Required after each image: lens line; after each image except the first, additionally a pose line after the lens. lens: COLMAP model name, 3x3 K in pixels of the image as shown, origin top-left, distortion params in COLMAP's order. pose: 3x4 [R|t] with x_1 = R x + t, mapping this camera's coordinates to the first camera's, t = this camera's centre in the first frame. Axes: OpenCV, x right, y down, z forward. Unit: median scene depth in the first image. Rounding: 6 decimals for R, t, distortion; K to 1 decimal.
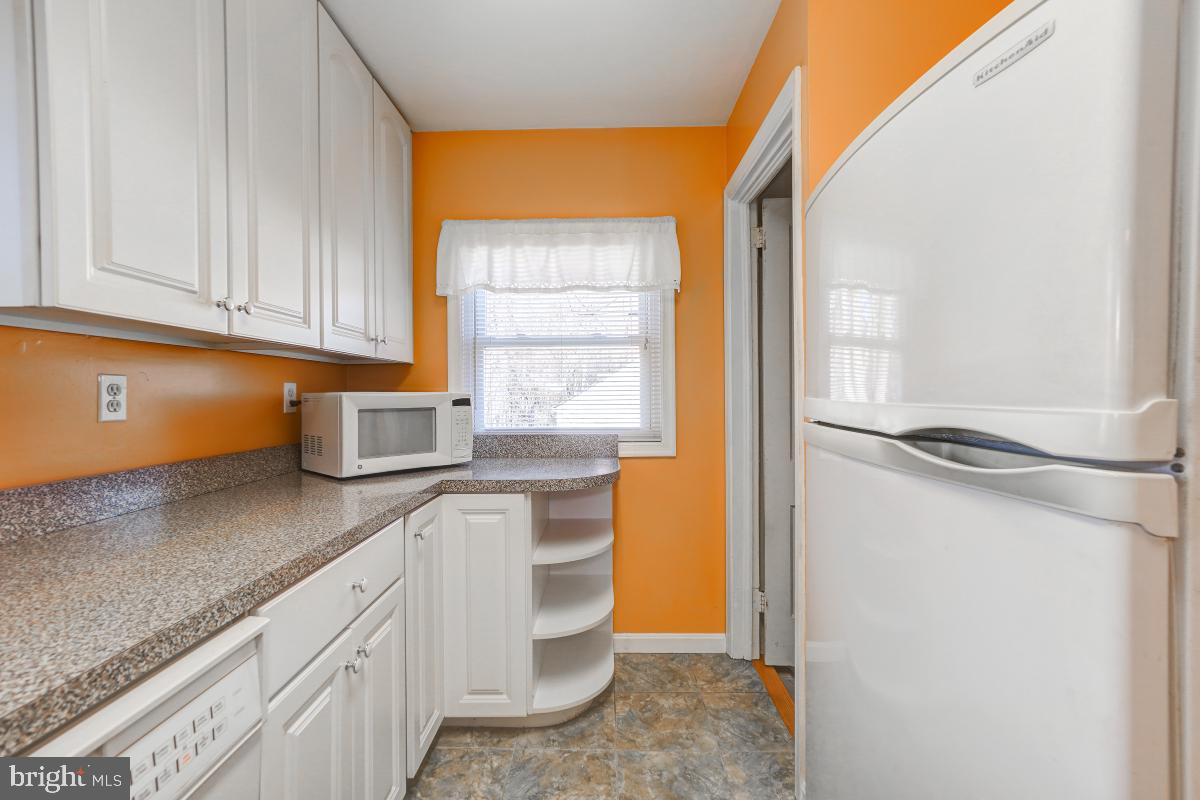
lens RADIAL K [[521.1, 0, 592.9], [0, 521.1, 391.4], [0, 0, 1]] dist [-0.016099, 0.014848]
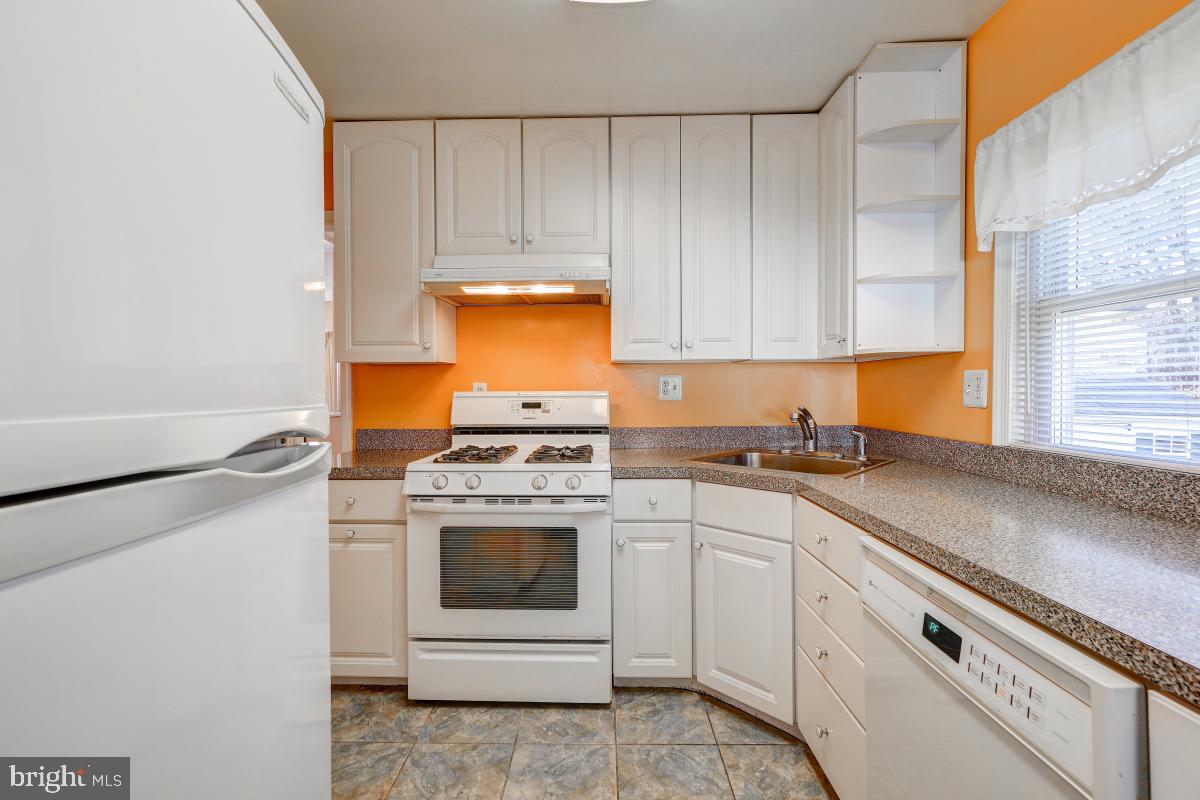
lens RADIAL K [[521.1, 0, 592.9], [0, 521.1, 391.4], [0, 0, 1]] dist [-0.016099, 0.014848]
pose [[-0.999961, 0.008713, -0.001477, 0.117270], [0.008705, 0.999948, 0.005288, -0.001698], [0.001523, 0.005275, -0.999985, 1.650427]]
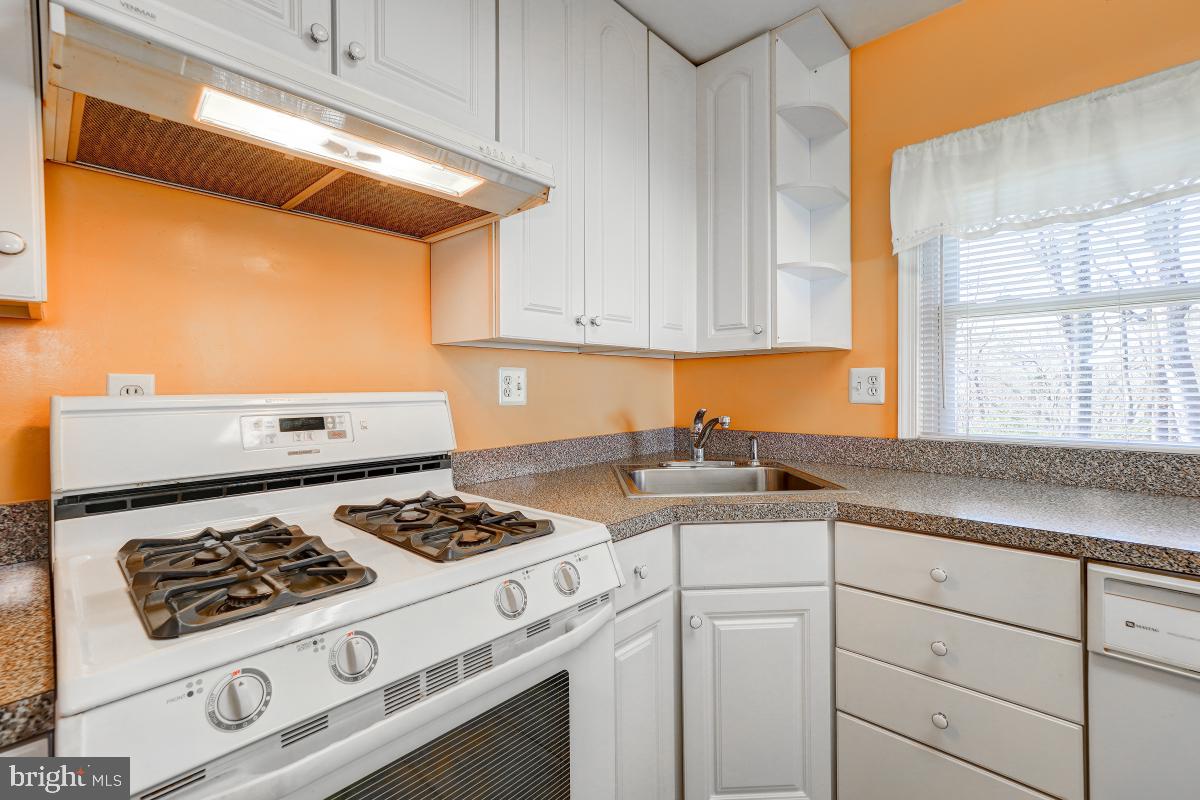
lens RADIAL K [[521.1, 0, 592.9], [0, 521.1, 391.4], [0, 0, 1]] dist [-0.016099, 0.014848]
pose [[-0.670017, 0.015434, -0.742185, 0.956591], [0.011596, 0.999879, 0.010324, -0.000717], [0.742255, -0.001689, -0.670115, 0.194822]]
